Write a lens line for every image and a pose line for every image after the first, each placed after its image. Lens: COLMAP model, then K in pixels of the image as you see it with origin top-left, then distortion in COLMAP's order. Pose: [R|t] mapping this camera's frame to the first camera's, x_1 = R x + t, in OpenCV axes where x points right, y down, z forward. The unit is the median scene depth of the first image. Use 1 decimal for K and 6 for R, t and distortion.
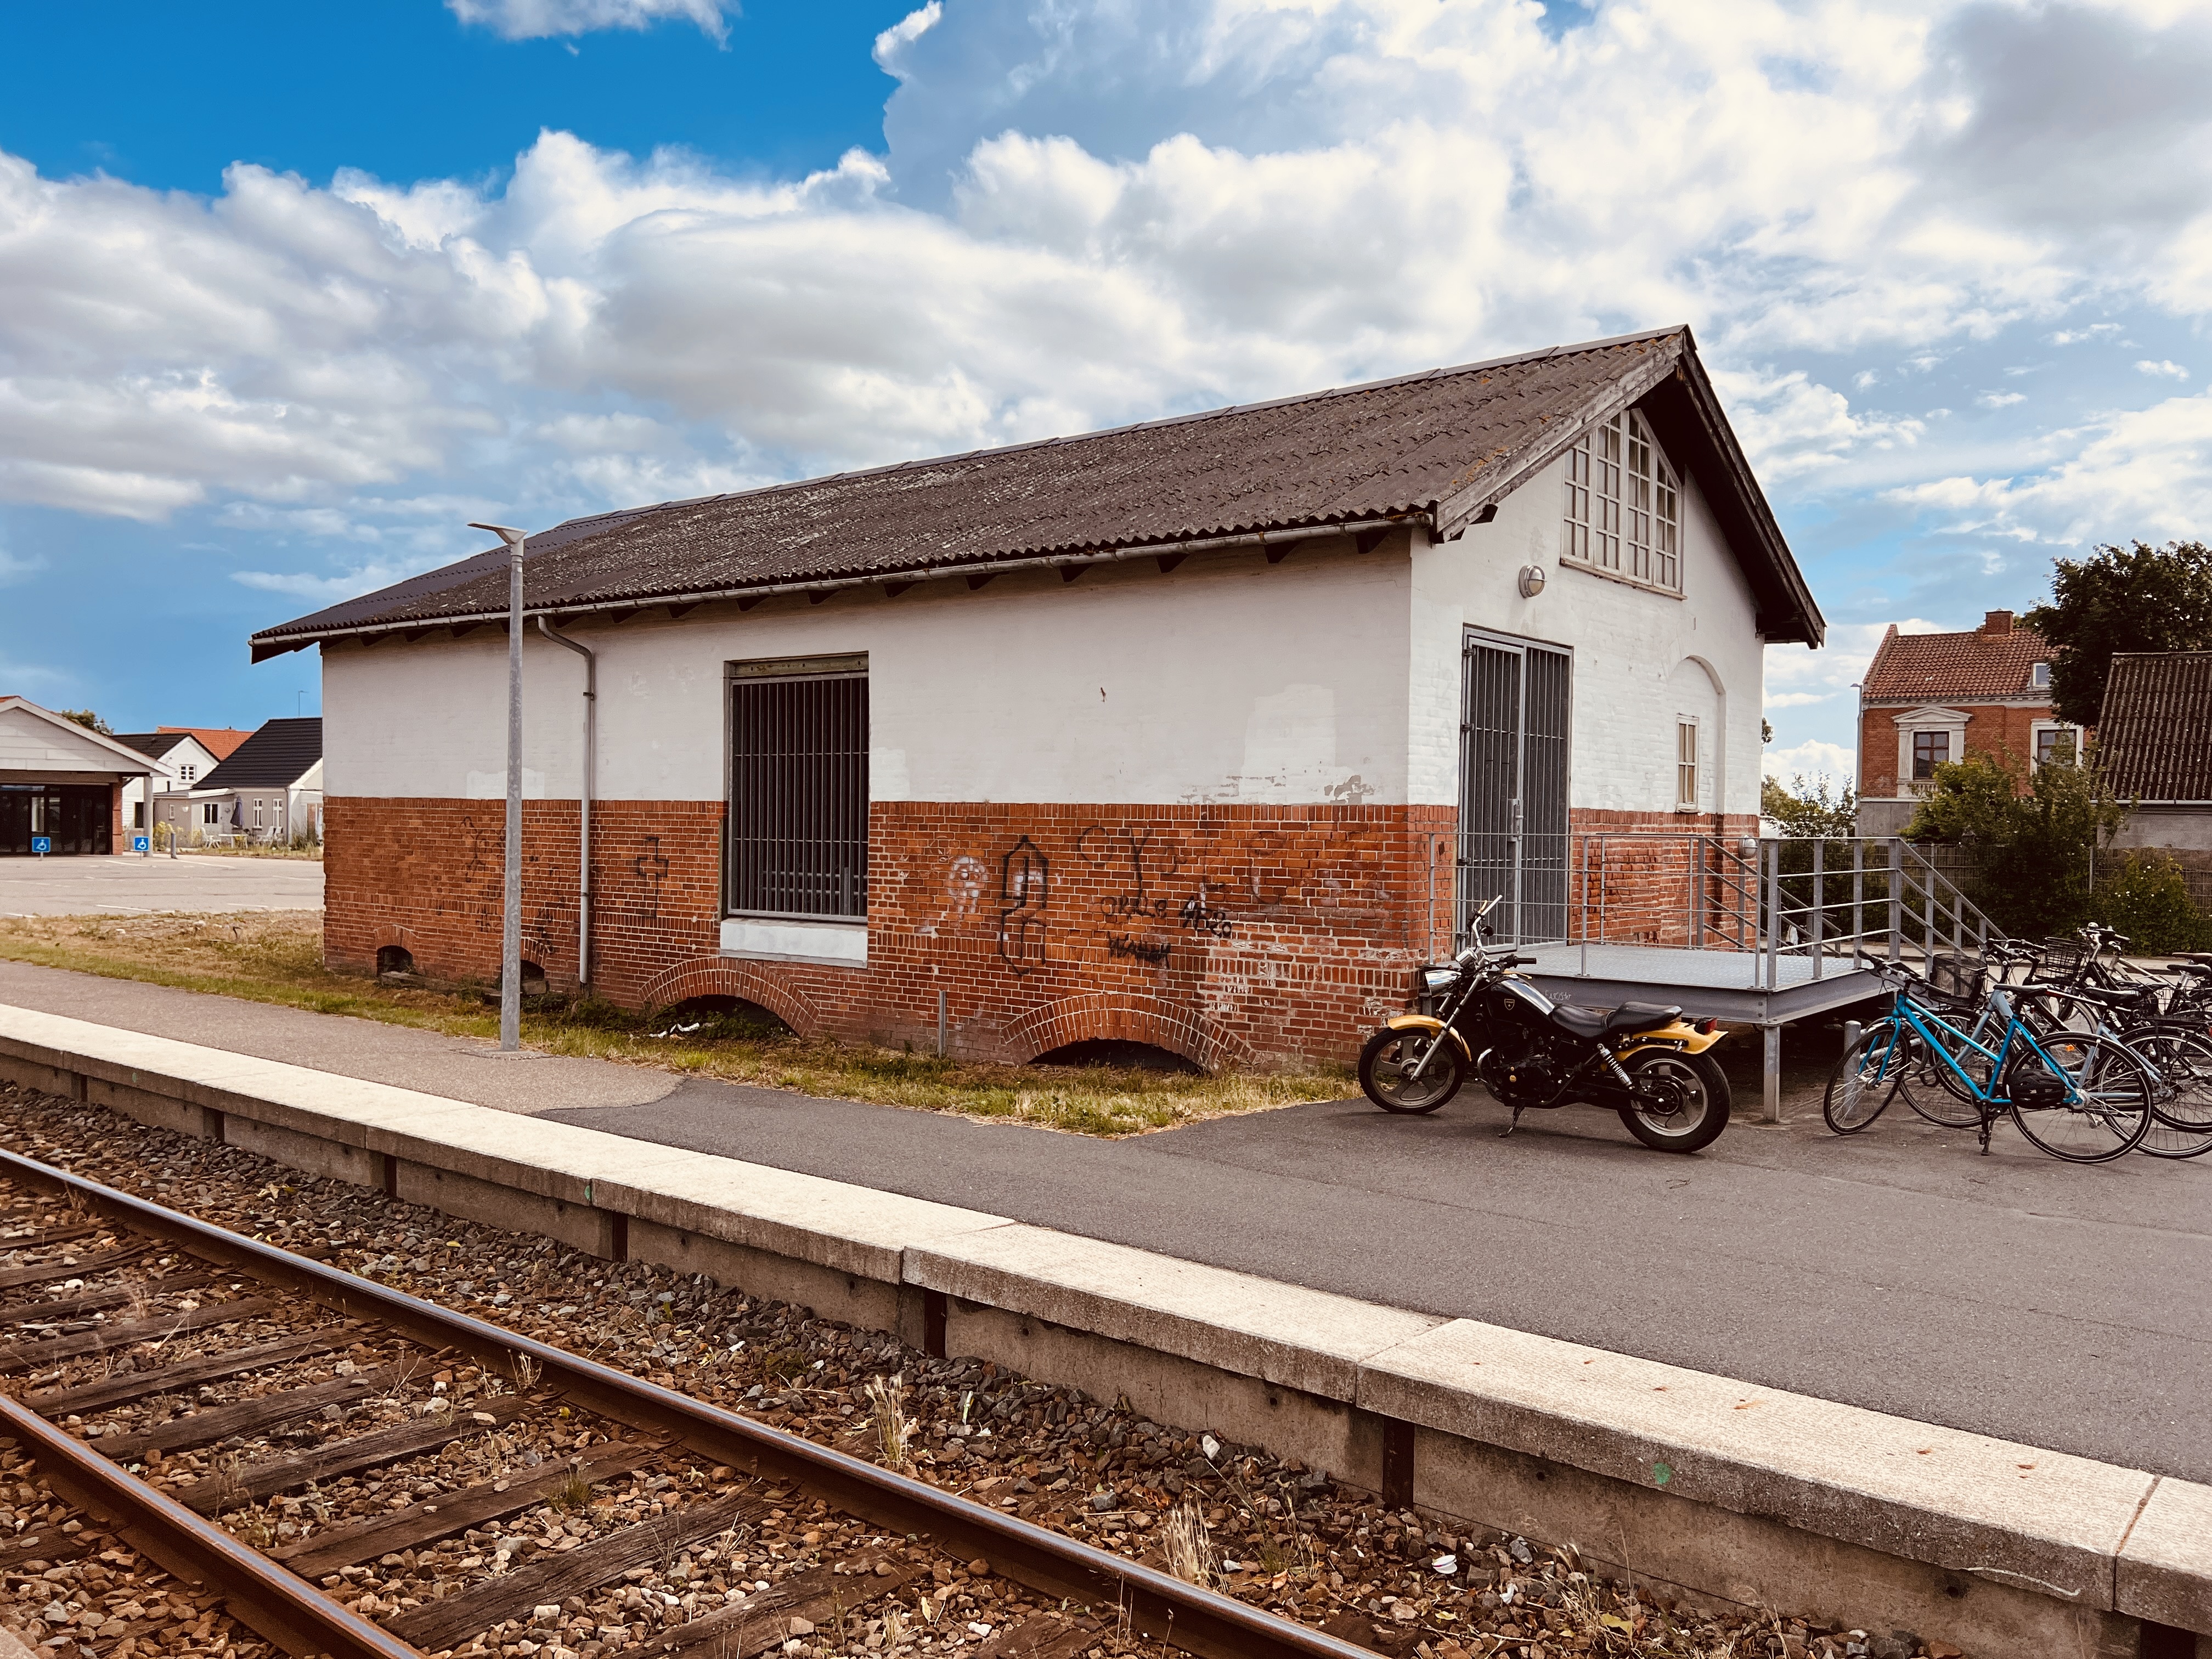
lens RADIAL K [[1637.5, 0, 1106.0], [0, 1637.5, 829.5], [0, 0, 1]] dist [0.148994, -0.273383]
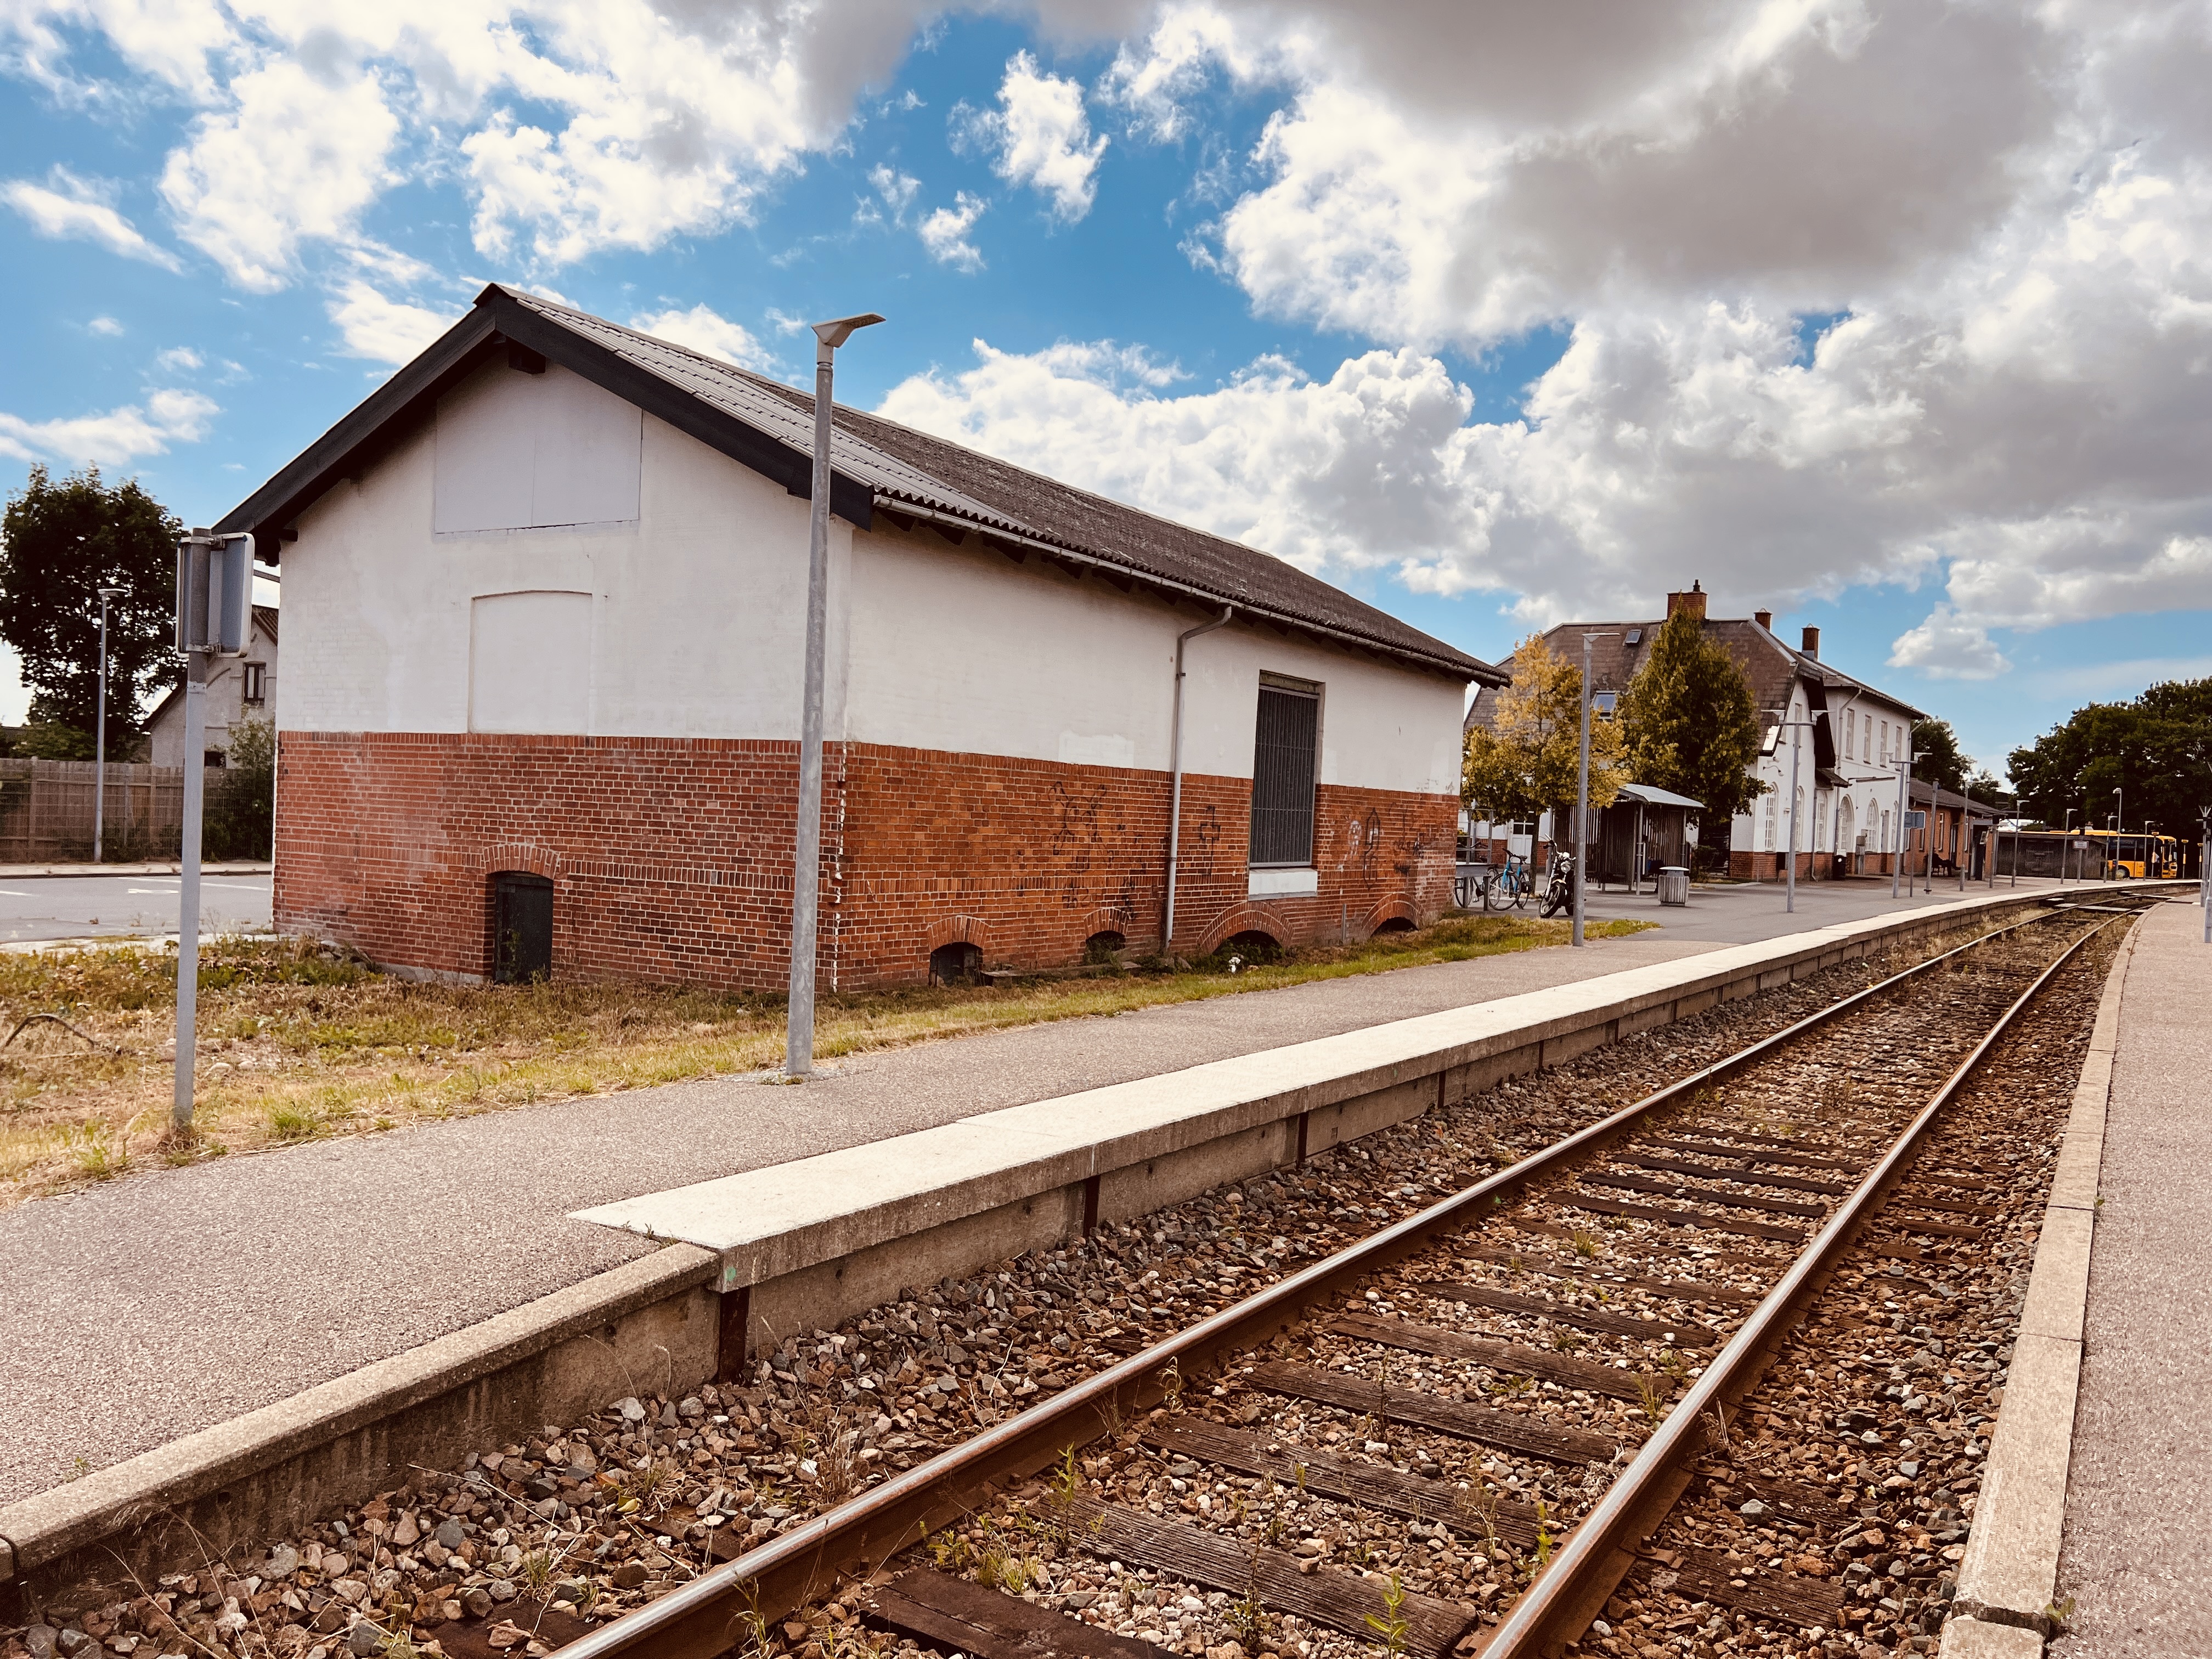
lens RADIAL K [[1637.5, 0, 1106.0], [0, 1637.5, 829.5], [0, 0, 1]] dist [0.148994, -0.273383]
pose [[-0.119095, -0.023732, 0.992599, -1.422094], [-0.026923, 0.999424, 0.020664, -0.001063], [-0.992518, -0.024263, -0.119665, 1.216698]]
